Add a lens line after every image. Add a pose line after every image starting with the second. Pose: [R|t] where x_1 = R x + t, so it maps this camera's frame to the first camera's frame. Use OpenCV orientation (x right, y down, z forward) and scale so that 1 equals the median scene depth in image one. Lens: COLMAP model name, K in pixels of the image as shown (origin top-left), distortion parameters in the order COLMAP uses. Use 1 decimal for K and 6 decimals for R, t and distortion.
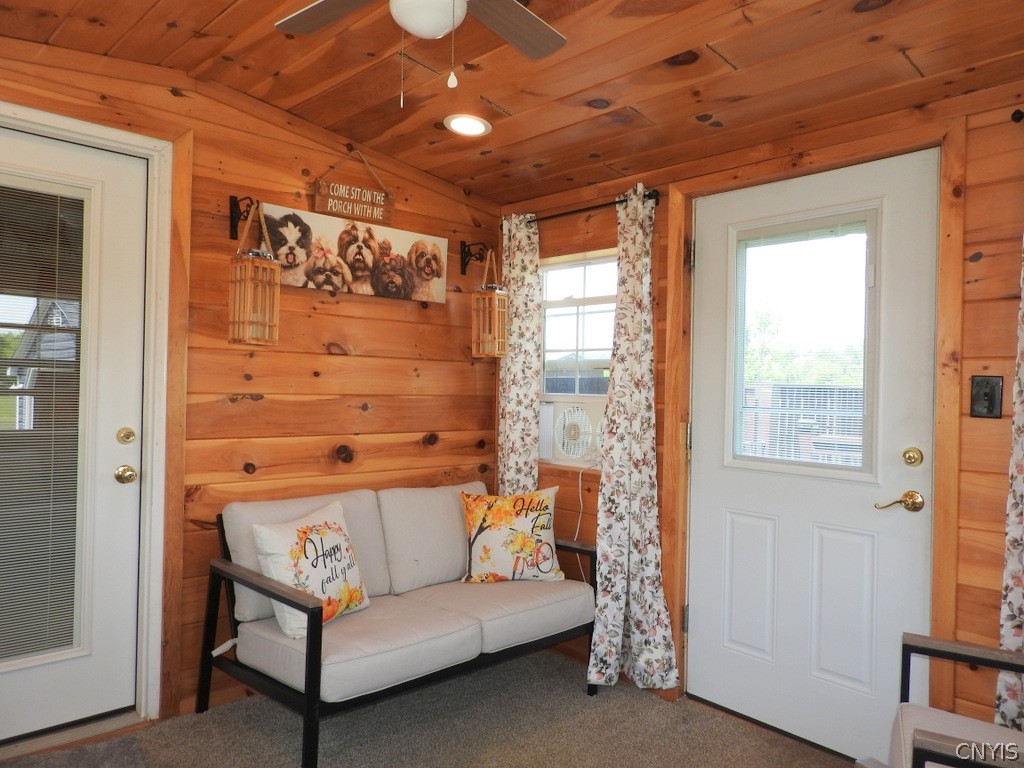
lens RADIAL K [[729.2, 0, 508.8], [0, 729.2, 385.1], [0, 0, 1]] dist [0.007407, -0.003884]
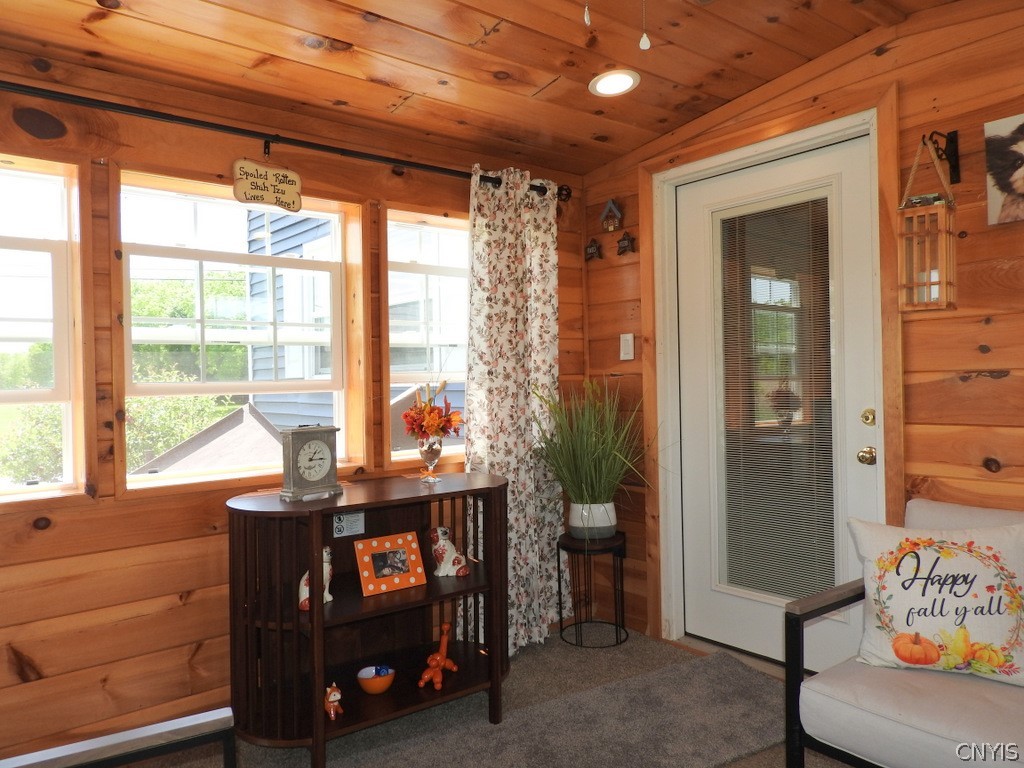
lens RADIAL K [[729.2, 0, 511.5], [0, 729.2, 384.7], [0, 0, 1]] dist [0.007407, -0.003884]
pose [[-0.083731, -0.019056, -0.996306, 0.471345], [0.024937, 0.999464, -0.021212, 0.031391], [0.996176, -0.026621, -0.083211, 0.552760]]
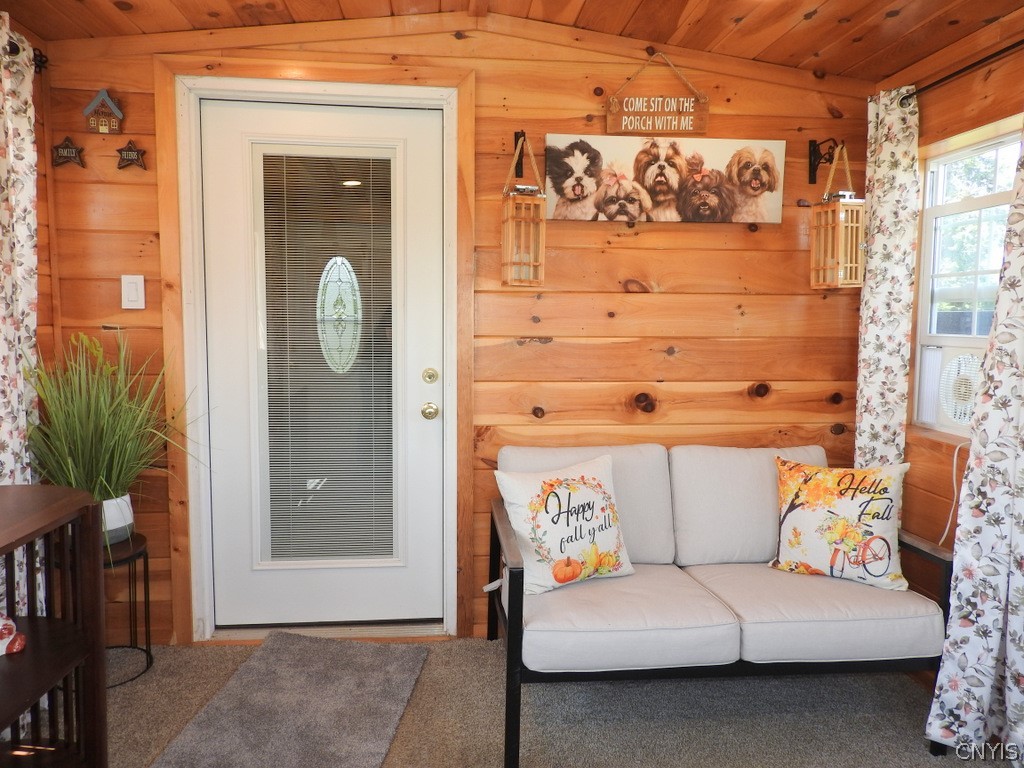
lens RADIAL K [[729.2, 0, 512.7], [0, 729.2, 384.1], [0, 0, 1]] dist [0.007407, -0.003884]
pose [[0.788326, 0.042081, -0.613817, 0.219897], [0.011164, 0.996516, 0.082655, -0.005704], [0.615157, -0.072012, 0.785109, 0.207644]]
